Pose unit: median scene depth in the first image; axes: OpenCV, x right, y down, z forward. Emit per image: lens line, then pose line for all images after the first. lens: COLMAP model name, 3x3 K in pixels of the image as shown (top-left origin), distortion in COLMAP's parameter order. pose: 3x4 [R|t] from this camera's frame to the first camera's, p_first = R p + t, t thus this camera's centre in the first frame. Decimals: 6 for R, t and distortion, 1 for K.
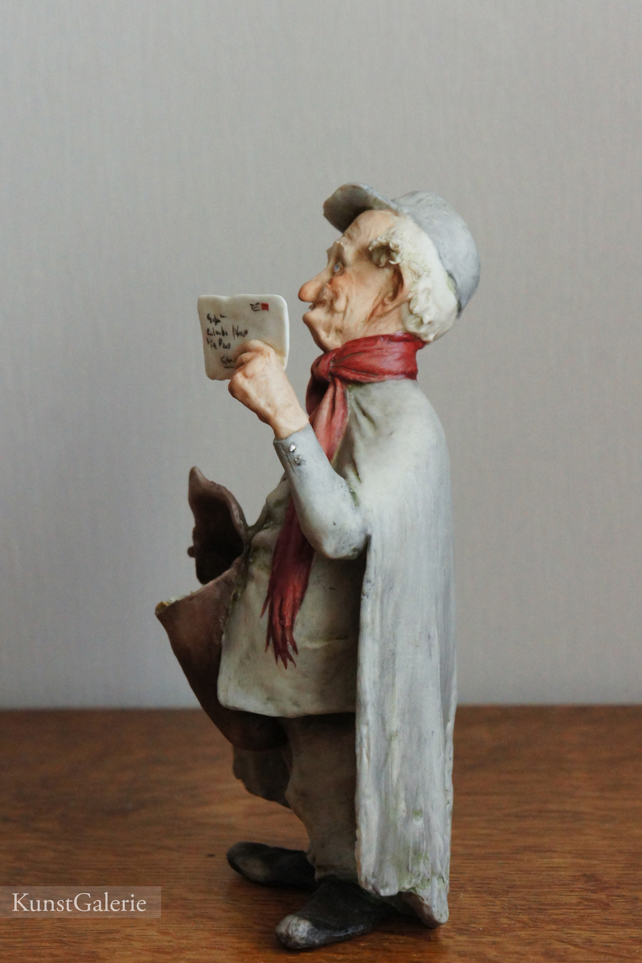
lens RADIAL K [[2391.6, 0, 321.0], [0, 2391.6, 481.5], [0, 0, 1]] dist [0.067592, 0.324518]
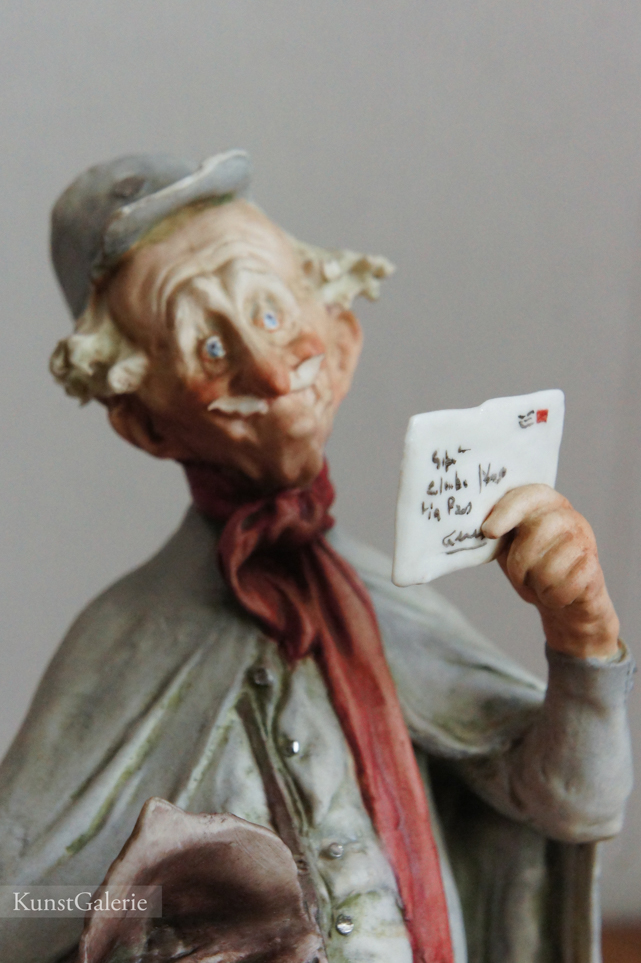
lens RADIAL K [[2391.6, 0, 320.5], [0, 2391.6, 481.5], [0, 0, 1]] dist [0.067592, 0.324518]
pose [[-0.022931, -0.174515, 0.984387, -0.516609], [0.090240, 0.980266, 0.175887, -0.150178], [-0.995656, 0.092864, -0.006730, 1.029022]]
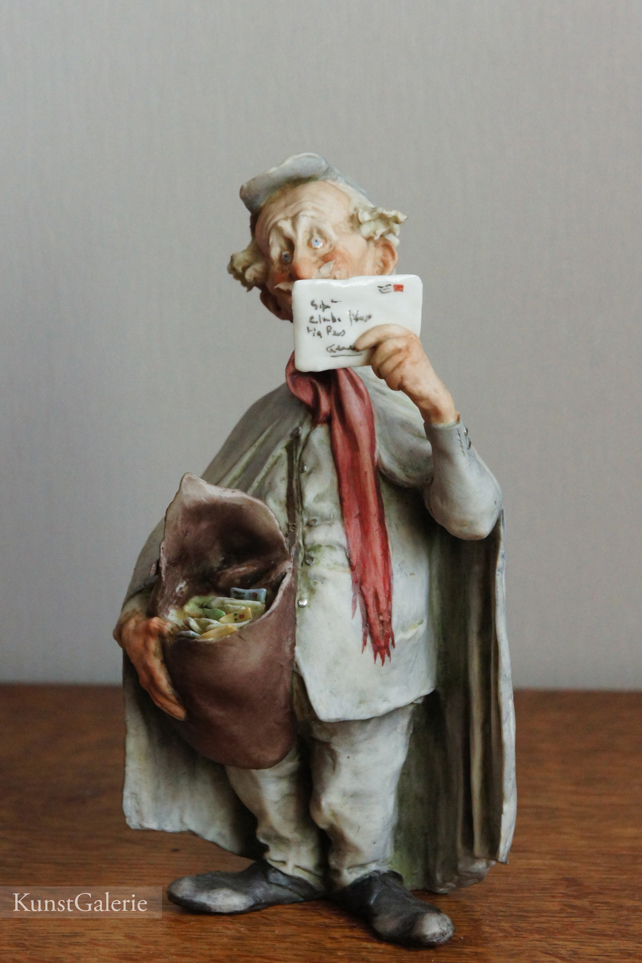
lens RADIAL K [[2339.3, 0, 321.0], [0, 2339.3, 481.5], [0, 0, 1]] dist [0.190450, 0.030423]
pose [[0.544986, -0.119327, 0.829910, -0.804632], [0.104383, 0.991776, 0.074054, -0.067406], [-0.831922, 0.046271, 0.552960, 0.502989]]
